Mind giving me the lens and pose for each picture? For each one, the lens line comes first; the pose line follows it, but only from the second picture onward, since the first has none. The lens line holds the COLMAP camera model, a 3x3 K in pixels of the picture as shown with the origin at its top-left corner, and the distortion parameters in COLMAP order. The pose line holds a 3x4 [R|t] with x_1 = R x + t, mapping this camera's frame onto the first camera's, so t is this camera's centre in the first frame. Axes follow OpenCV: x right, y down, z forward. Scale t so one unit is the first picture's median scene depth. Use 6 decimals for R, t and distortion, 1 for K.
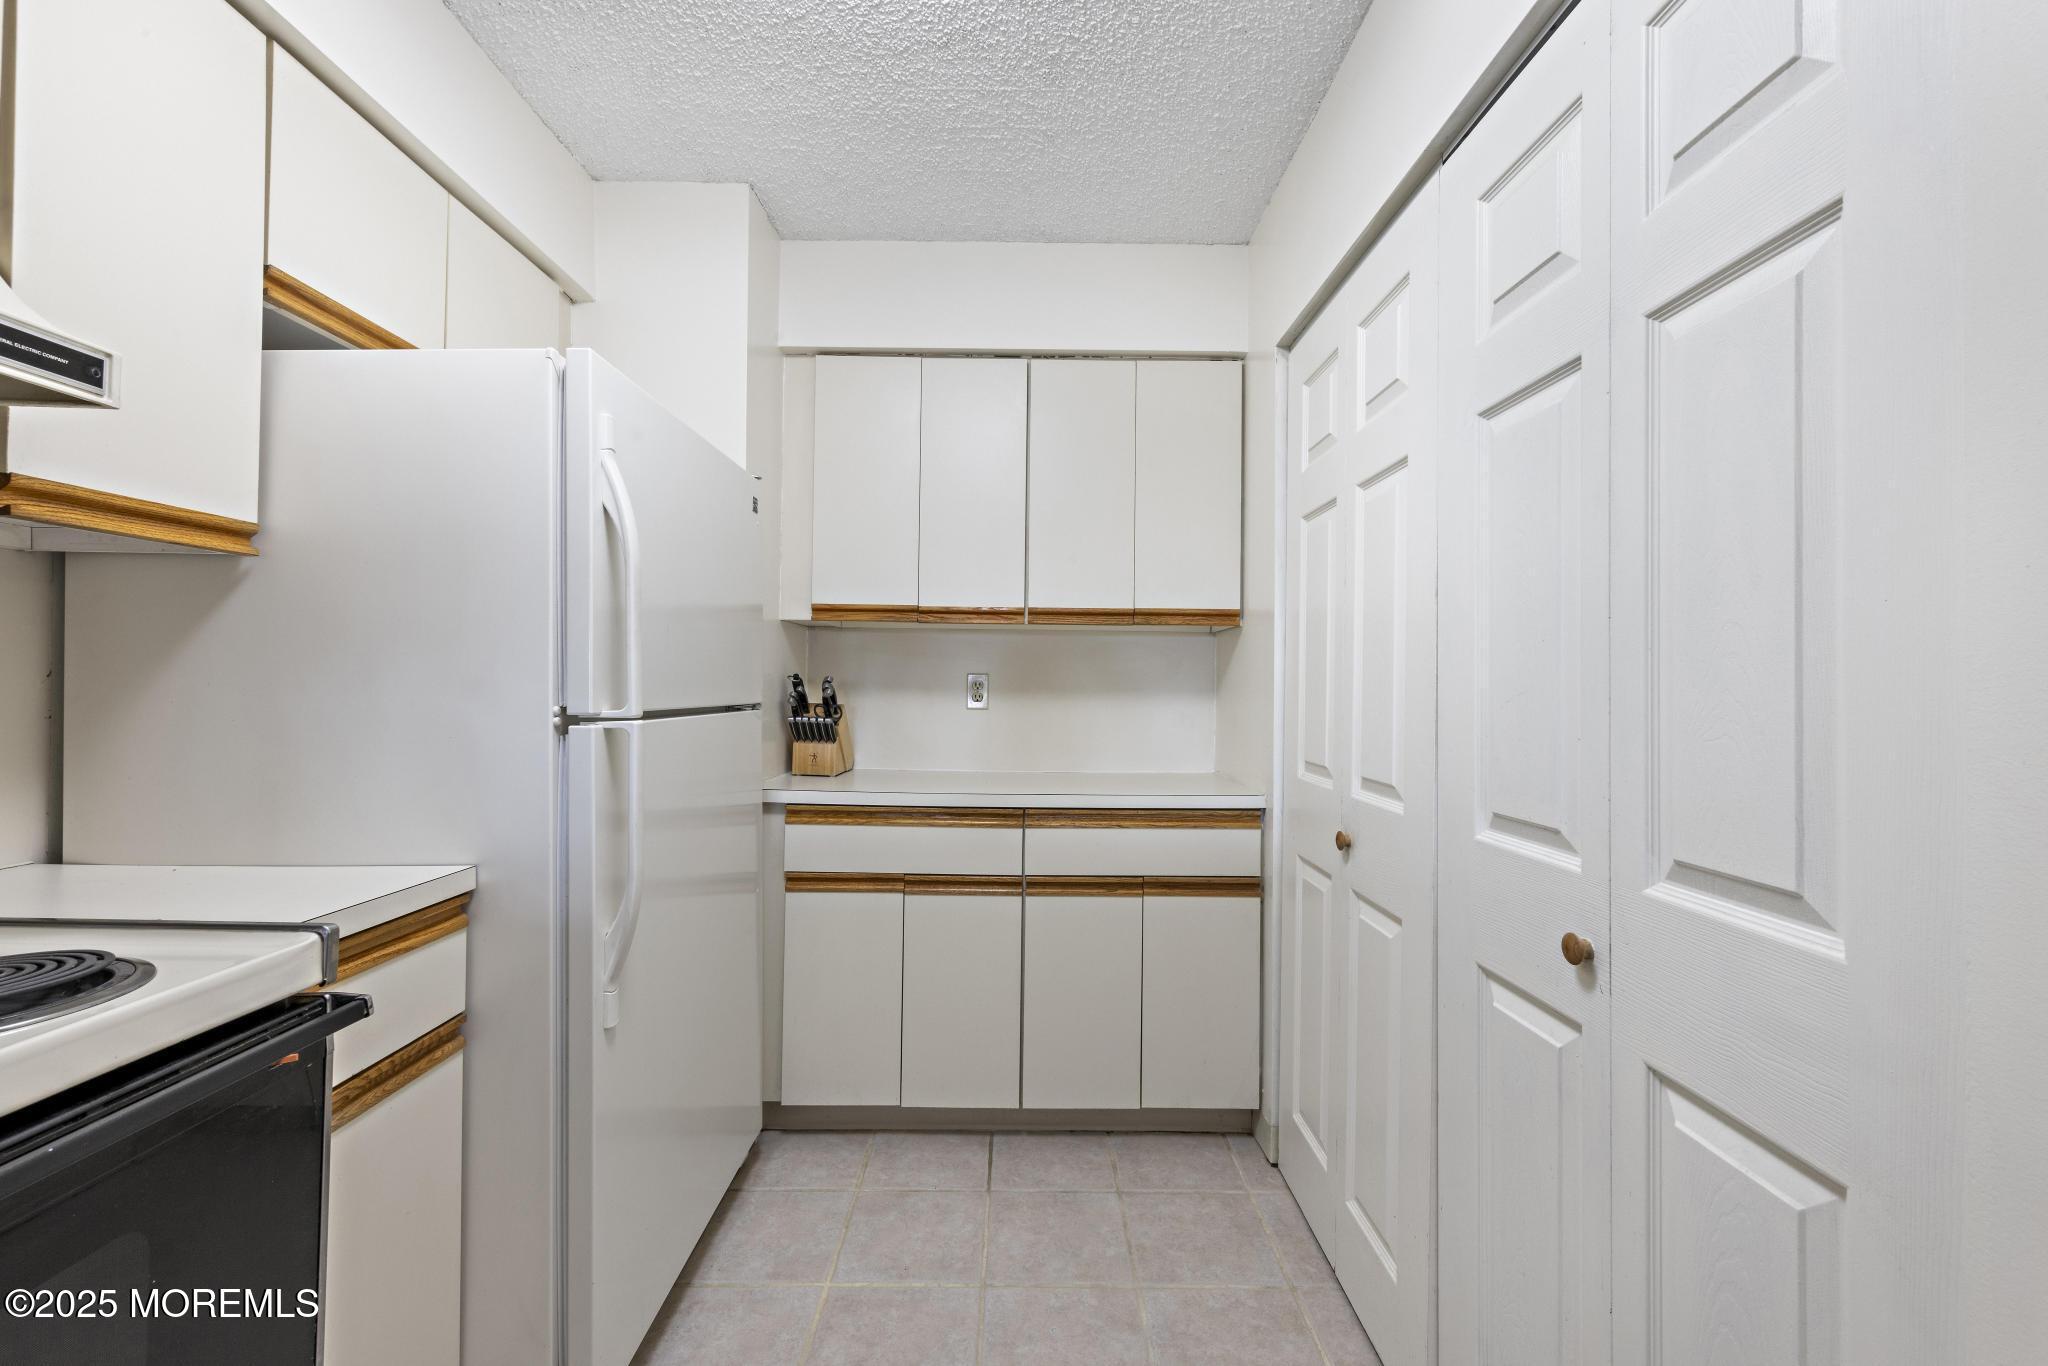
lens RADIAL K [[831.1, 0, 1022.8], [0, 831.1, 674.6], [0, 0, 1]] dist [0.007105, -0.004890]
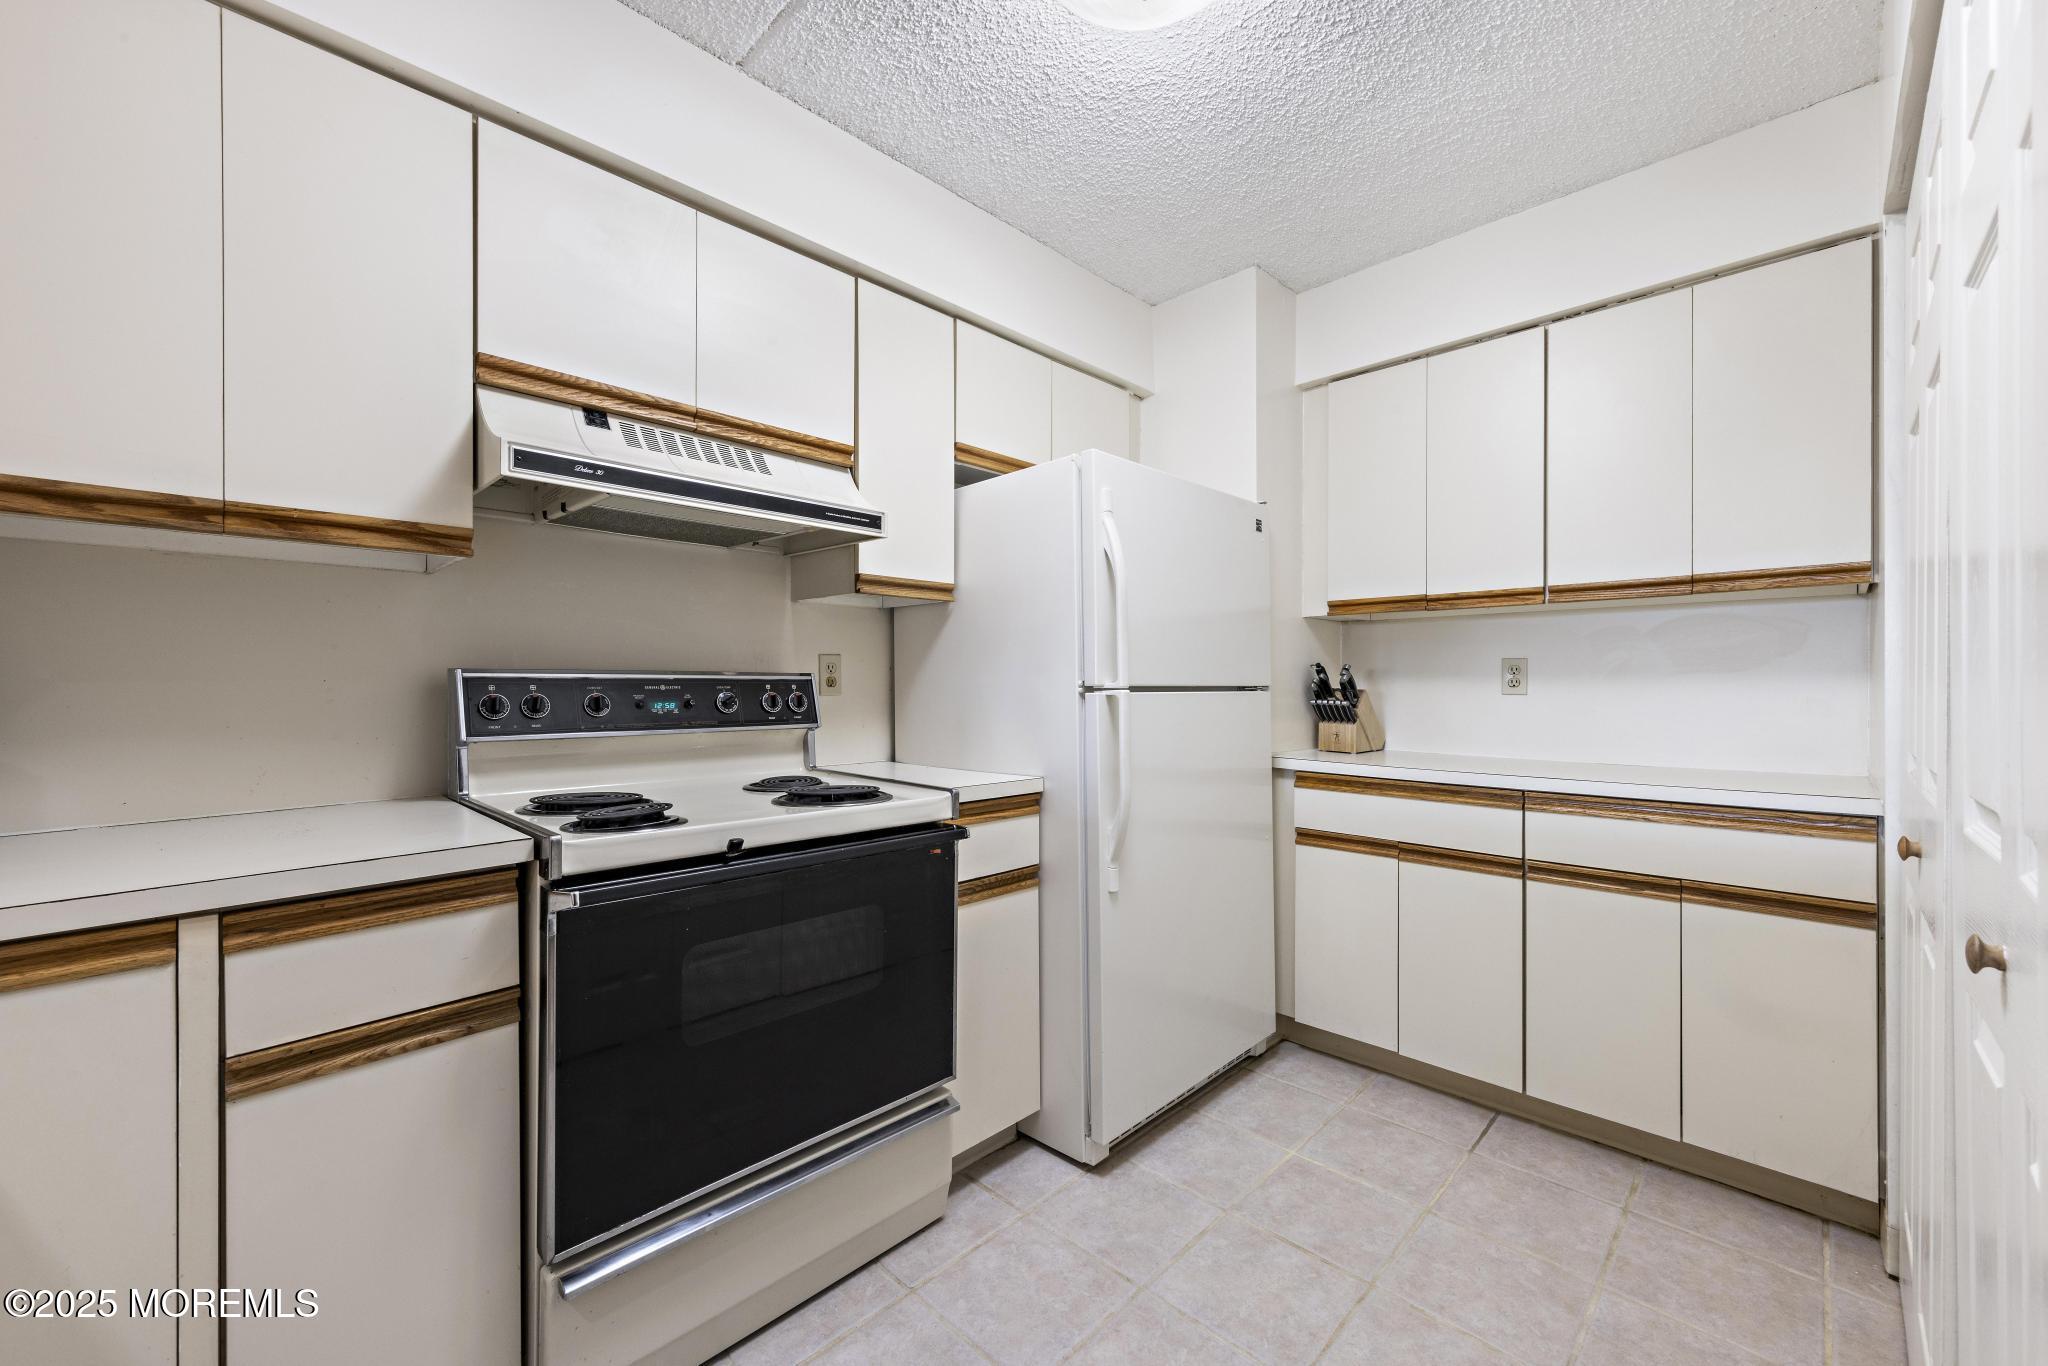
lens RADIAL K [[791.1, 0, 1024.0], [0, 791.1, 683.0], [0, 0, 1]] dist [-0.000989, 0.000104]
pose [[0.708036, -0.012252, -0.706070, 0.249472], [0.016576, 0.999862, -0.000728, 0.024769], [0.705982, -0.011189, 0.708142, -0.079591]]
